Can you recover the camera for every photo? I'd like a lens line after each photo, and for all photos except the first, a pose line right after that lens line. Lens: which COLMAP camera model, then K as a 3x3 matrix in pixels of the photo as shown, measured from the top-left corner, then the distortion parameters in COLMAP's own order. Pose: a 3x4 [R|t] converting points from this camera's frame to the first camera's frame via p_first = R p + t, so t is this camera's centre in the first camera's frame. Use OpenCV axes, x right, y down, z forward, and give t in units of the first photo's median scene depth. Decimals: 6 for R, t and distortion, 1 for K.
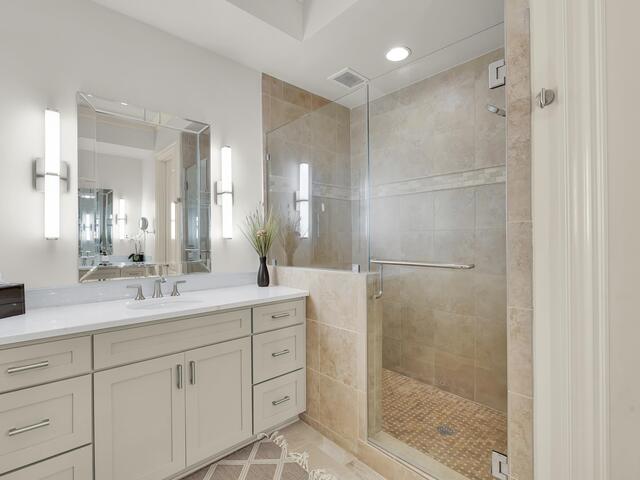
lens RADIAL K [[313.7, 0, 318.7], [0, 313.7, 241.0], [0, 0, 1]] dist [-0.004805, -0.000469]
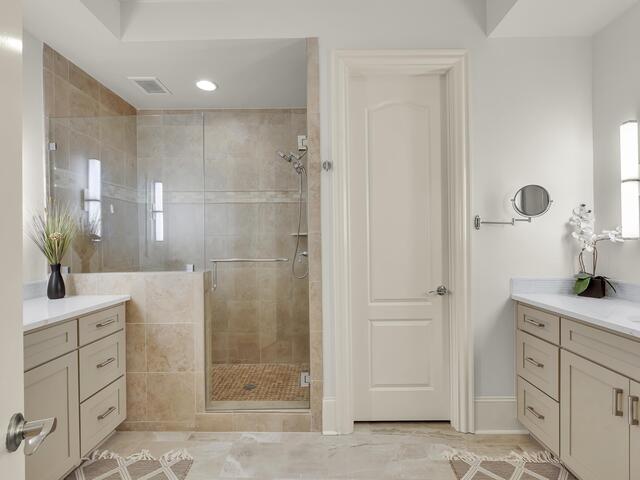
lens RADIAL K [[313.7, 0, 321.0], [0, 313.7, 241.2], [0, 0, 1]] dist [-0.004805, -0.000469]
pose [[0.674722, -0.000015, 0.738072, -0.352036], [0.008351, 0.999936, -0.007614, 0.002013], [-0.738025, 0.011301, 0.674679, -0.115405]]
